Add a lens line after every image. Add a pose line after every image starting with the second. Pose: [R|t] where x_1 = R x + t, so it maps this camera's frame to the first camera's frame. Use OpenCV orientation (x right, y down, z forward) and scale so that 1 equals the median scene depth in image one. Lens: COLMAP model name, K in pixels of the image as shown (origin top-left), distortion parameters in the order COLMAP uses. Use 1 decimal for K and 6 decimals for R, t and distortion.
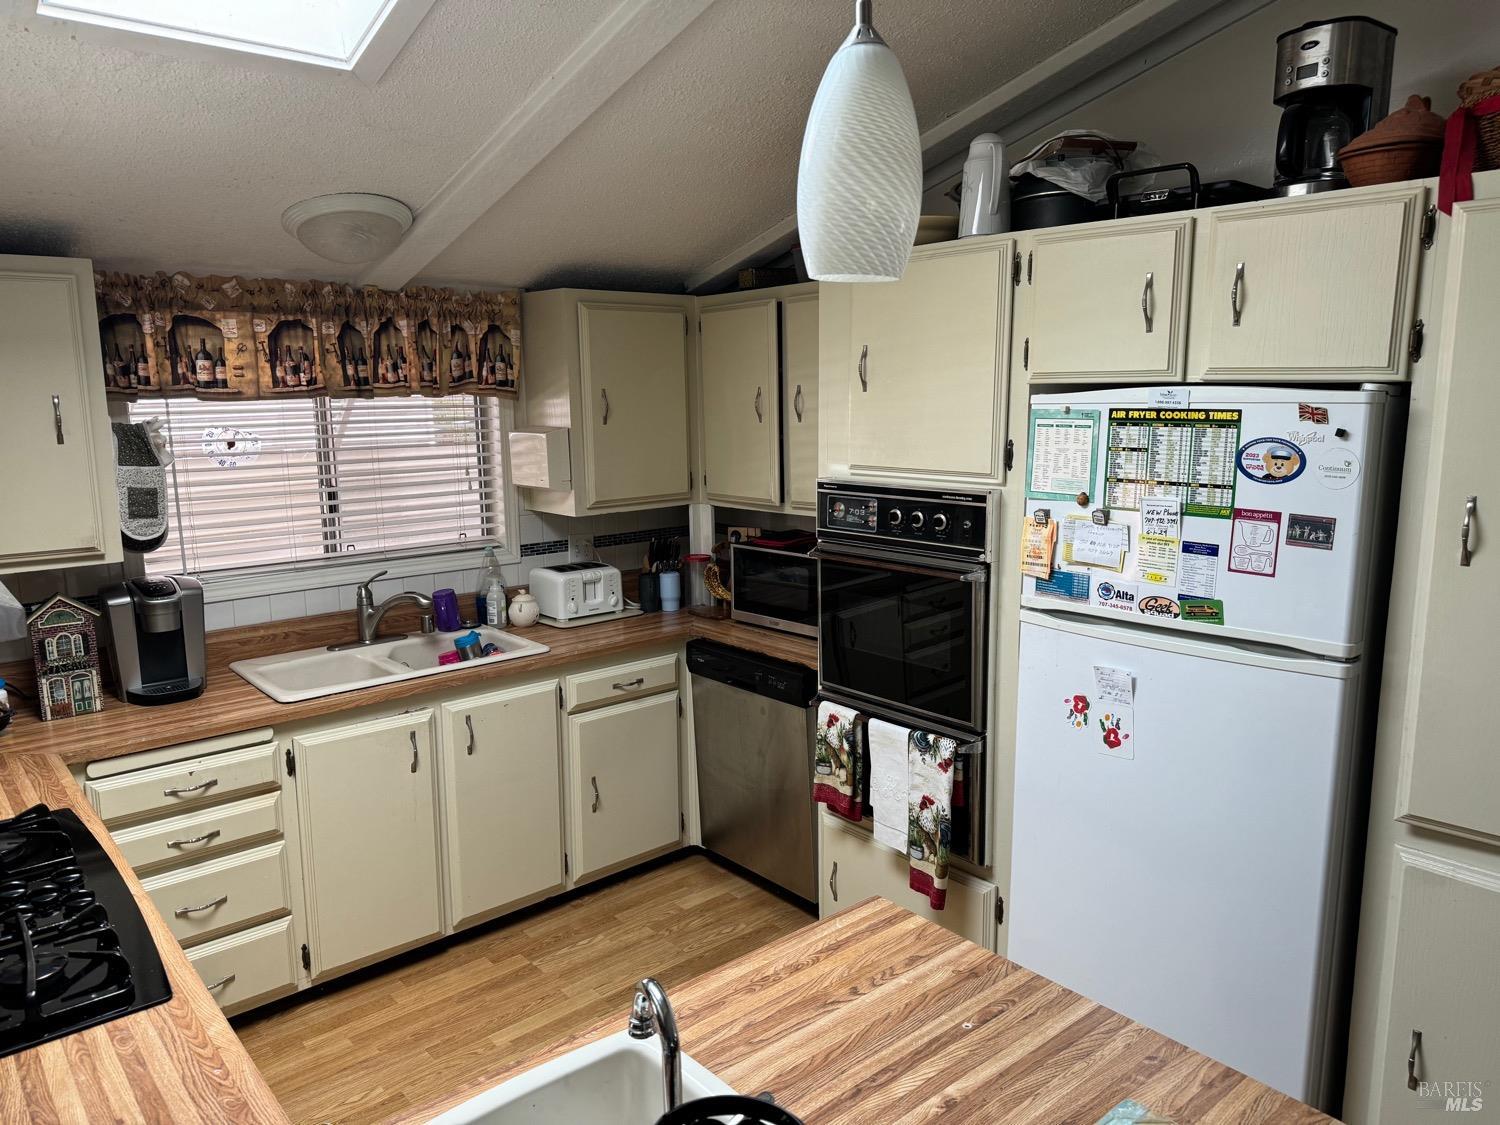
lens RADIAL K [[1048.7, 0, 750.0], [0, 1048.7, 562.5], [0, 0, 1]] dist [0.136794, -0.210786]
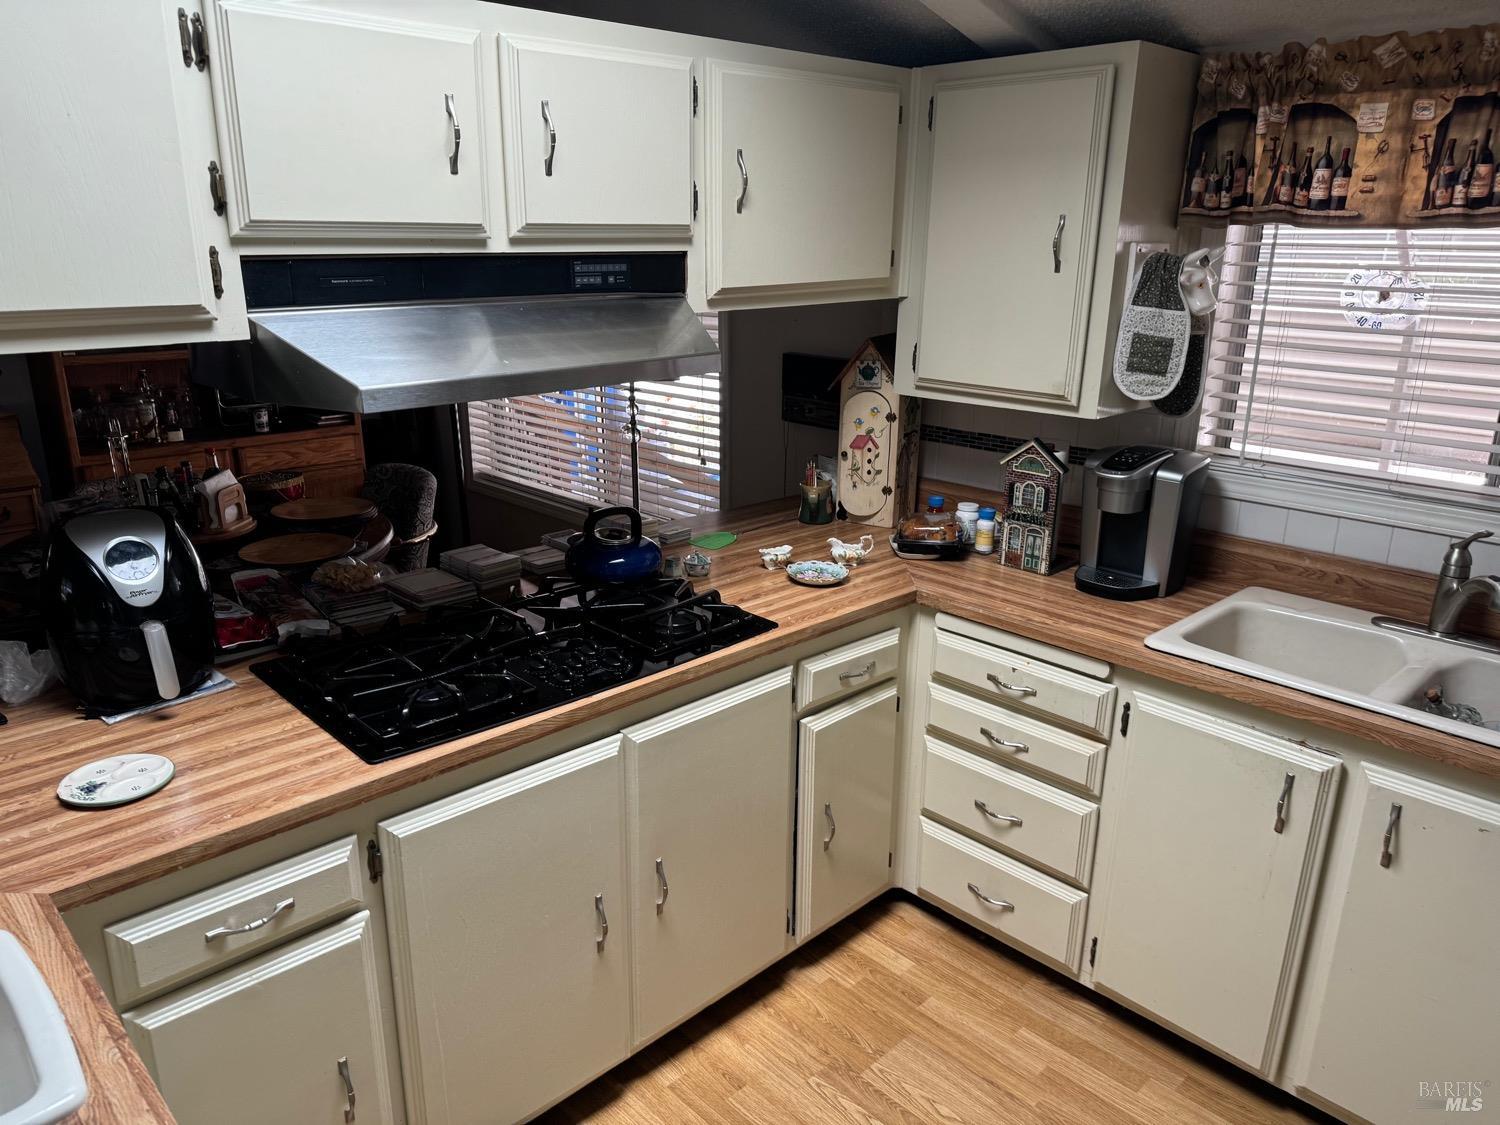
lens RADIAL K [[1049.7, 0, 746.3], [0, 1049.7, 564.9], [0, 0, 1]] dist [0.085190, -0.100662]
pose [[0.067440, 0.310436, -0.948199, 0.231038], [-0.176146, 0.939139, 0.294941, -0.090460], [0.982051, 0.147130, 0.118018, 0.625341]]
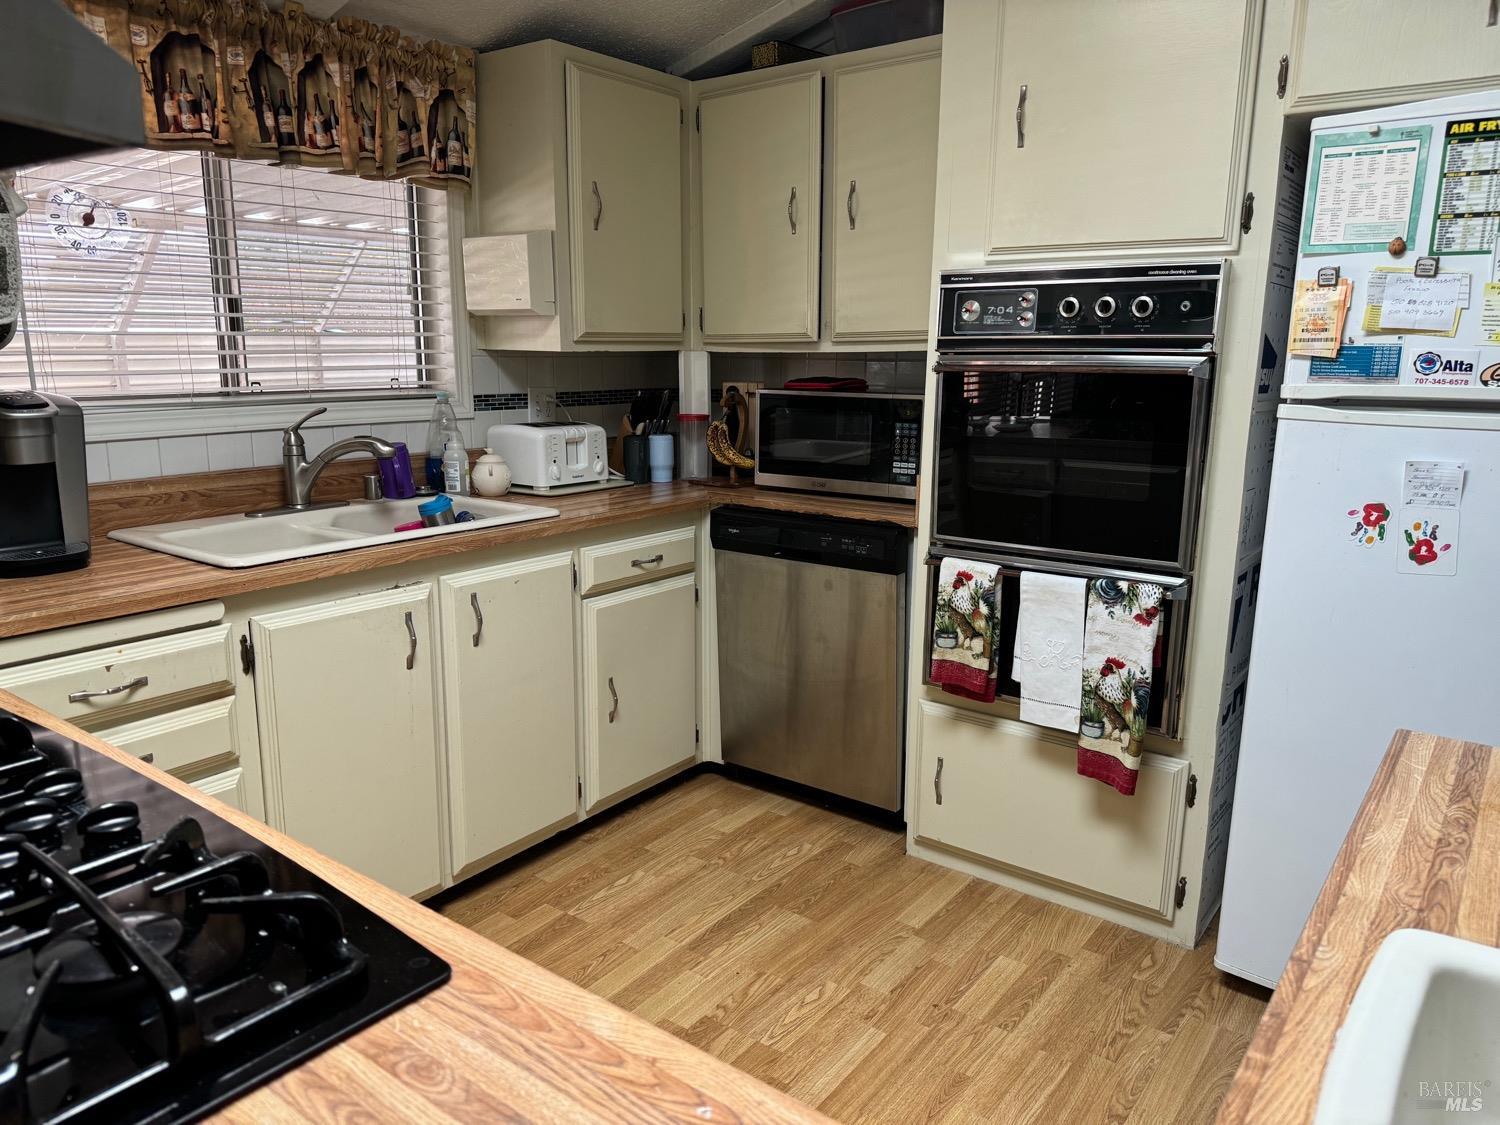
lens RADIAL K [[1047.1, 0, 748.1], [0, 1047.1, 570.2], [0, 0, 1]] dist [0.009732, -0.013572]
pose [[0.975700, -0.027450, 0.217384, -0.258846], [0.017414, 0.998698, 0.047948, 0.105472], [-0.218417, -0.042997, 0.974908, 0.274285]]
